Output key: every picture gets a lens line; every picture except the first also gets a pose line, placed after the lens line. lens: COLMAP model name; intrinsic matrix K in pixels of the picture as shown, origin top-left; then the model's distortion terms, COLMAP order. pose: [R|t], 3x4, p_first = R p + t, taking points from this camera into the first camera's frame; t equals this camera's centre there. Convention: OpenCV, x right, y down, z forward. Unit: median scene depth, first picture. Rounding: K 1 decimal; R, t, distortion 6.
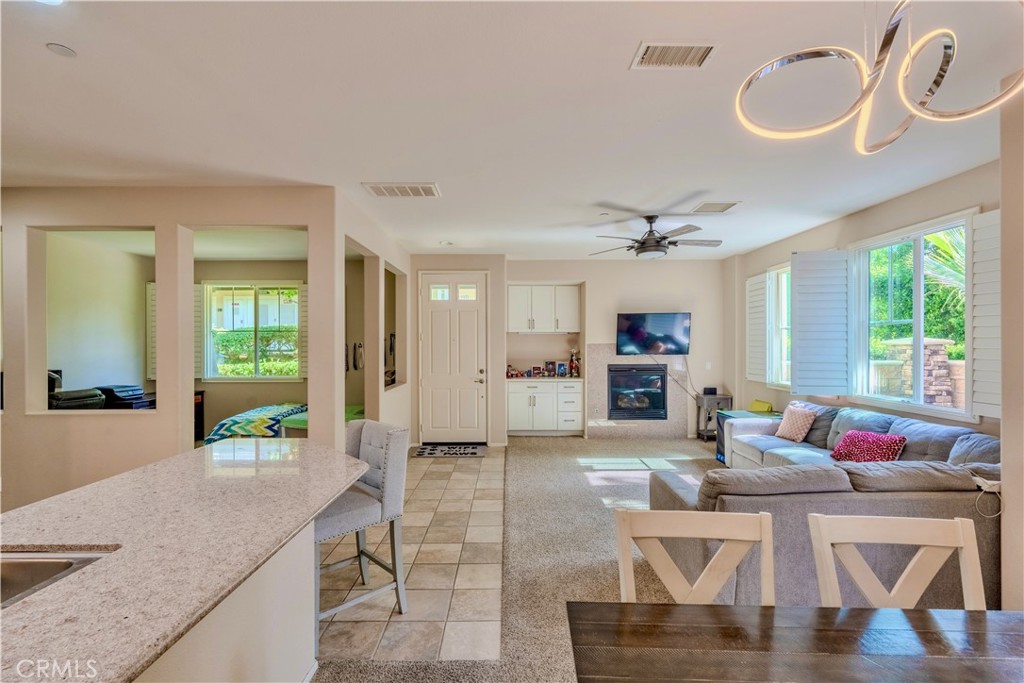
lens RADIAL K [[448.5, 0, 517.9], [0, 448.5, 345.3], [0, 0, 1]] dist [-0.004684, 0.001092]
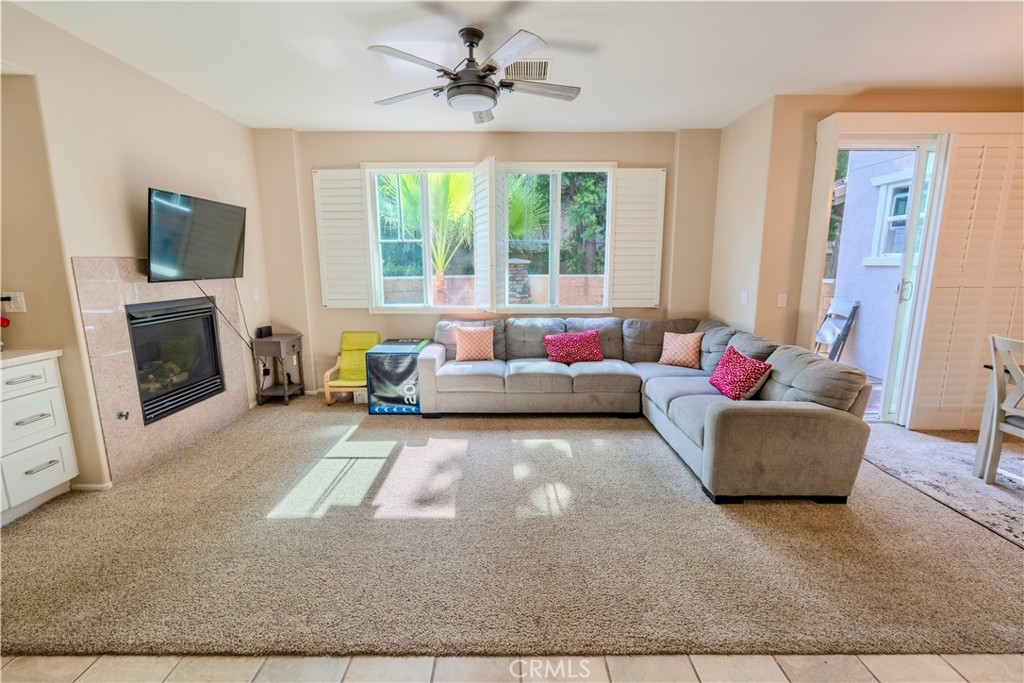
lens RADIAL K [[448.5, 0, 508.7], [0, 448.5, 344.1], [0, 0, 1]] dist [-0.004684, 0.001092]
pose [[0.021206, -0.170418, 0.985144, -0.226195], [0.004749, 0.985371, 0.170355, 0.007648], [-0.999764, 0.001066, 0.021705, 0.616650]]
